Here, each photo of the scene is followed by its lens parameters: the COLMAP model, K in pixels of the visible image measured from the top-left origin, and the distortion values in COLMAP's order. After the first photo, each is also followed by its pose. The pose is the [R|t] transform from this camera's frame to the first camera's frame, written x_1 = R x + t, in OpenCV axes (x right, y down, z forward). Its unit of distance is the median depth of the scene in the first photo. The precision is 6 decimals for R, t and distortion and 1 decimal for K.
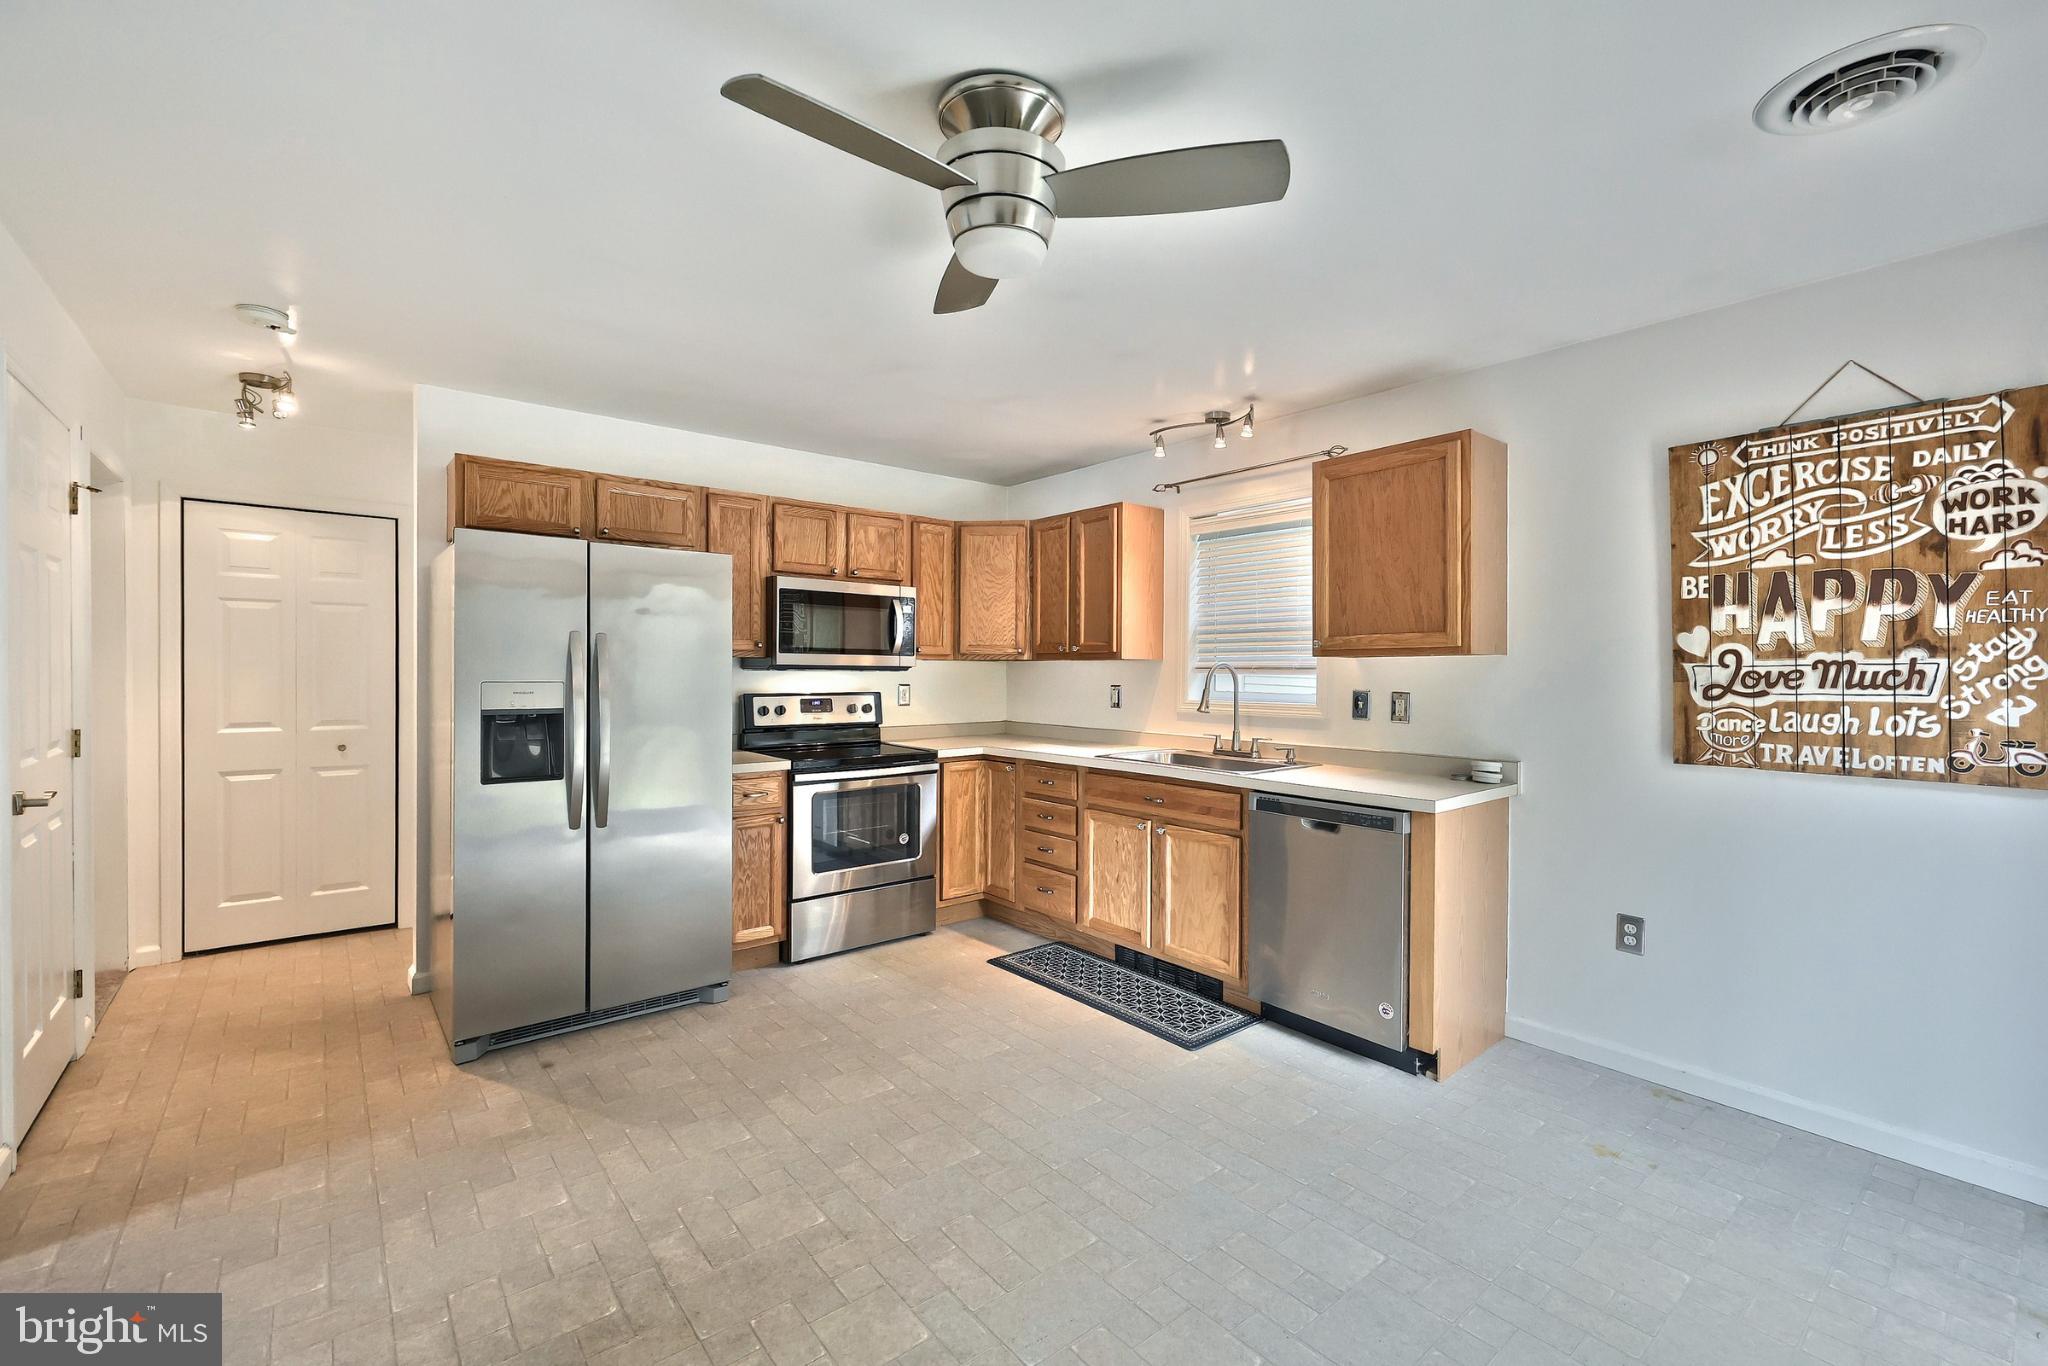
lens RADIAL K [[879.3, 0, 1024.0], [0, 879.3, 683.0], [0, 0, 1]] dist [-0.000676, -0.000073]
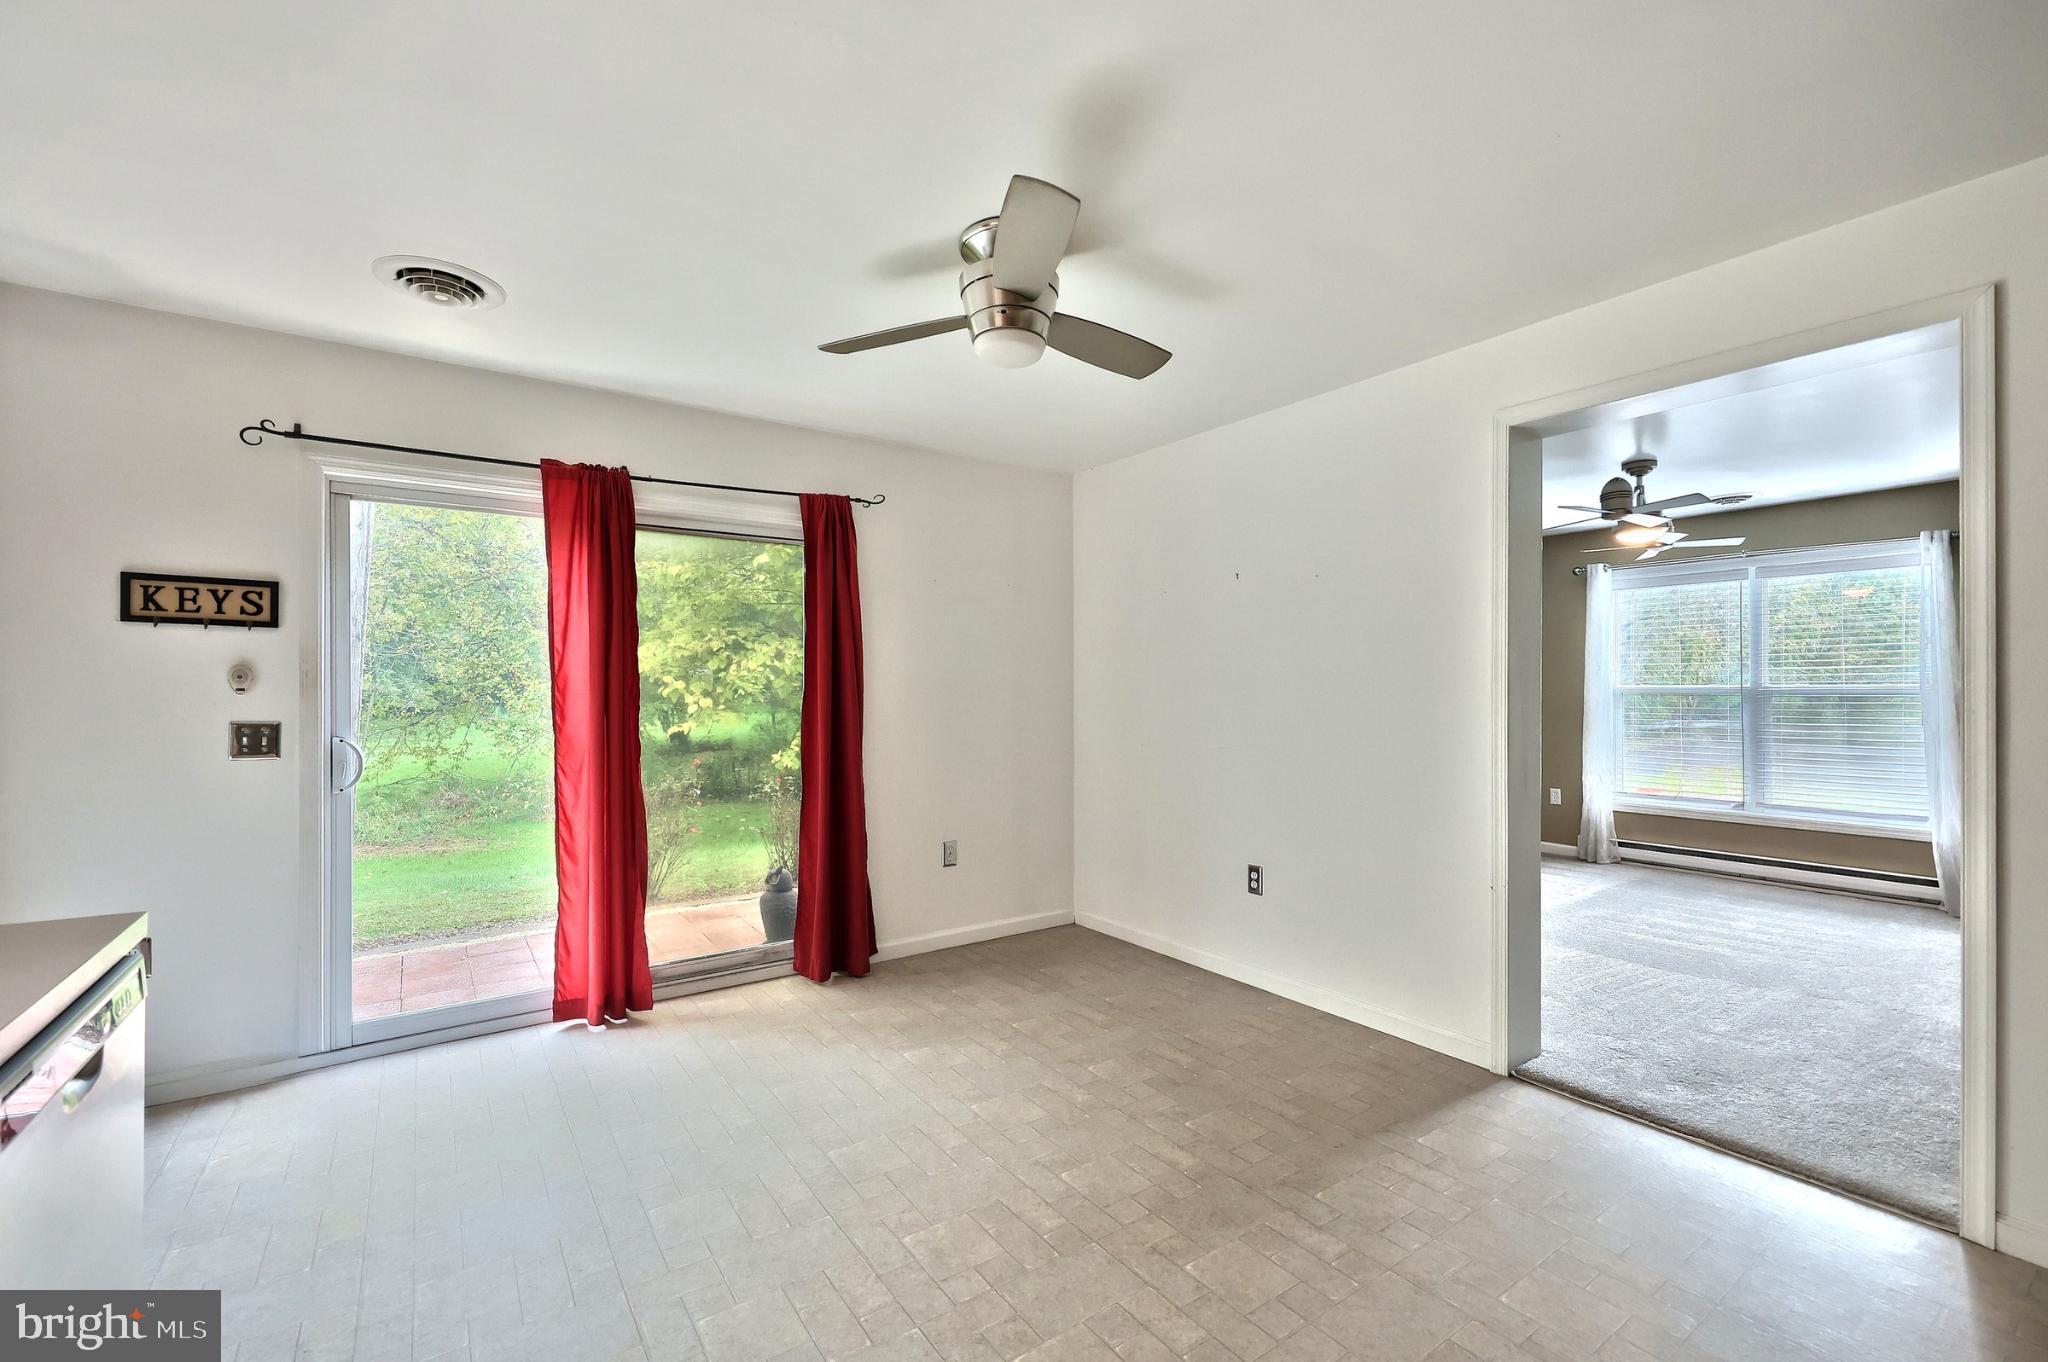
lens RADIAL K [[879.3, 0, 1024.0], [0, 879.3, 681.0], [0, 0, 1]] dist [-0.000676, -0.000073]
pose [[-0.997167, -0.008941, 0.074691, -0.129021], [-0.008380, 0.999934, 0.007816, -0.014424], [-0.074756, 0.007168, -0.997176, 2.064729]]
